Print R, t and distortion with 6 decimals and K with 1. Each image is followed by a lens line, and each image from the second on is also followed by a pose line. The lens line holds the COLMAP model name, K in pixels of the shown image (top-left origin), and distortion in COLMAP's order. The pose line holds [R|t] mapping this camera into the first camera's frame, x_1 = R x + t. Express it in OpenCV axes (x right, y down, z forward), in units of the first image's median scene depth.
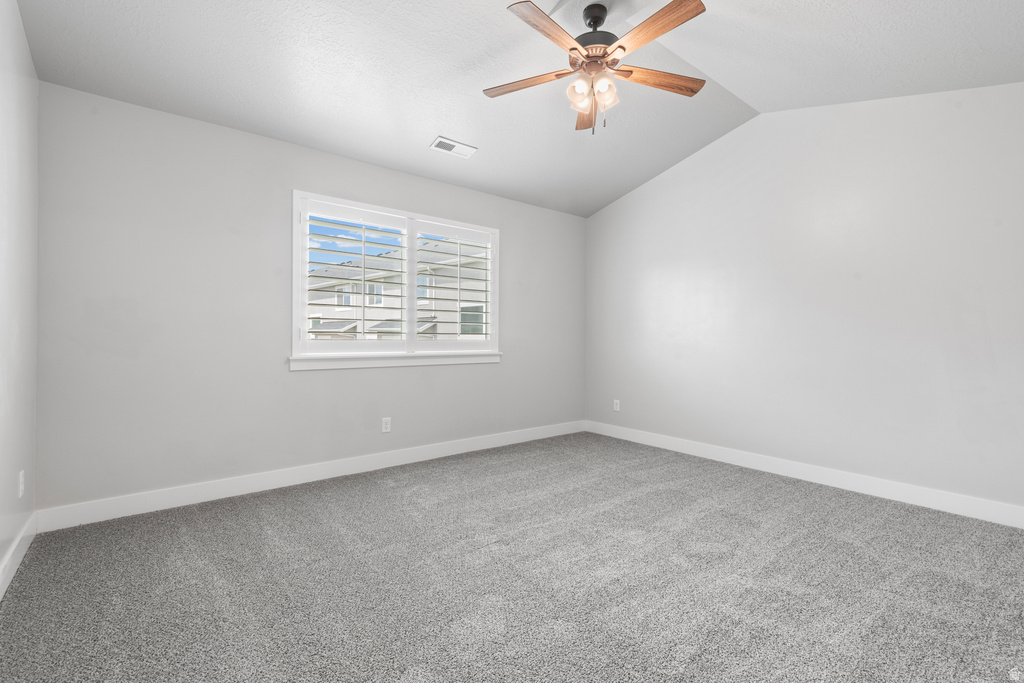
lens RADIAL K [[361.0, 0, 517.0], [0, 361.0, 335.7], [0, 0, 1]] dist [0.001303, 0.000015]
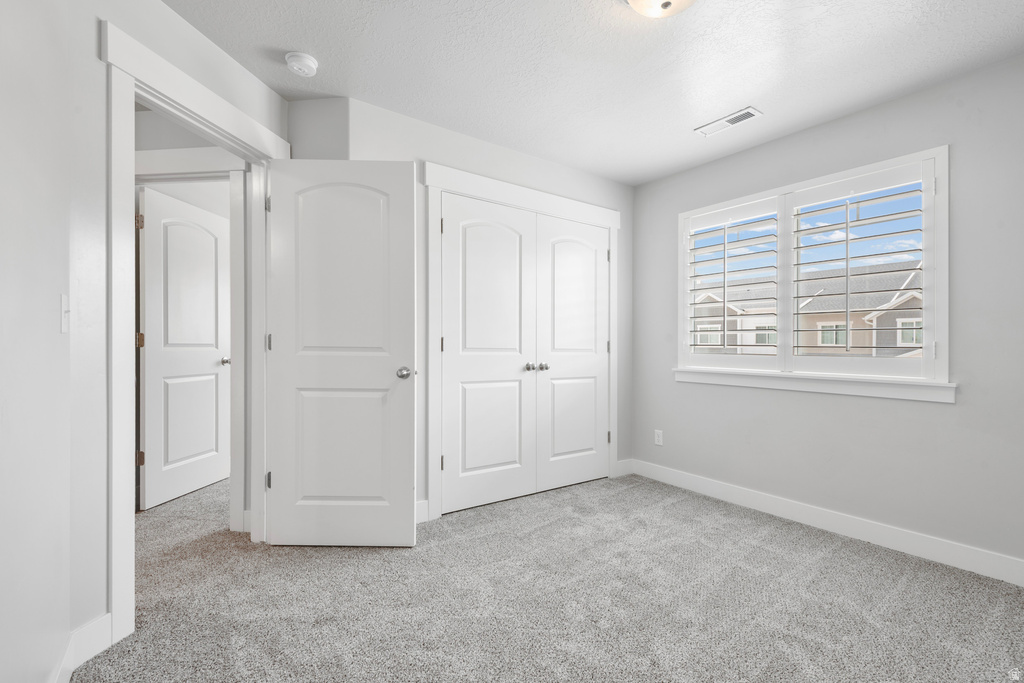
lens RADIAL K [[459.9, 0, 518.0], [0, 459.9, 350.6], [0, 0, 1]] dist [0.020847, -0.008172]
pose [[0.035398, -0.000918, -0.999373, 0.670213], [-0.007800, 0.999969, -0.001195, 0.008339], [0.999343, 0.007838, 0.035390, 0.420574]]
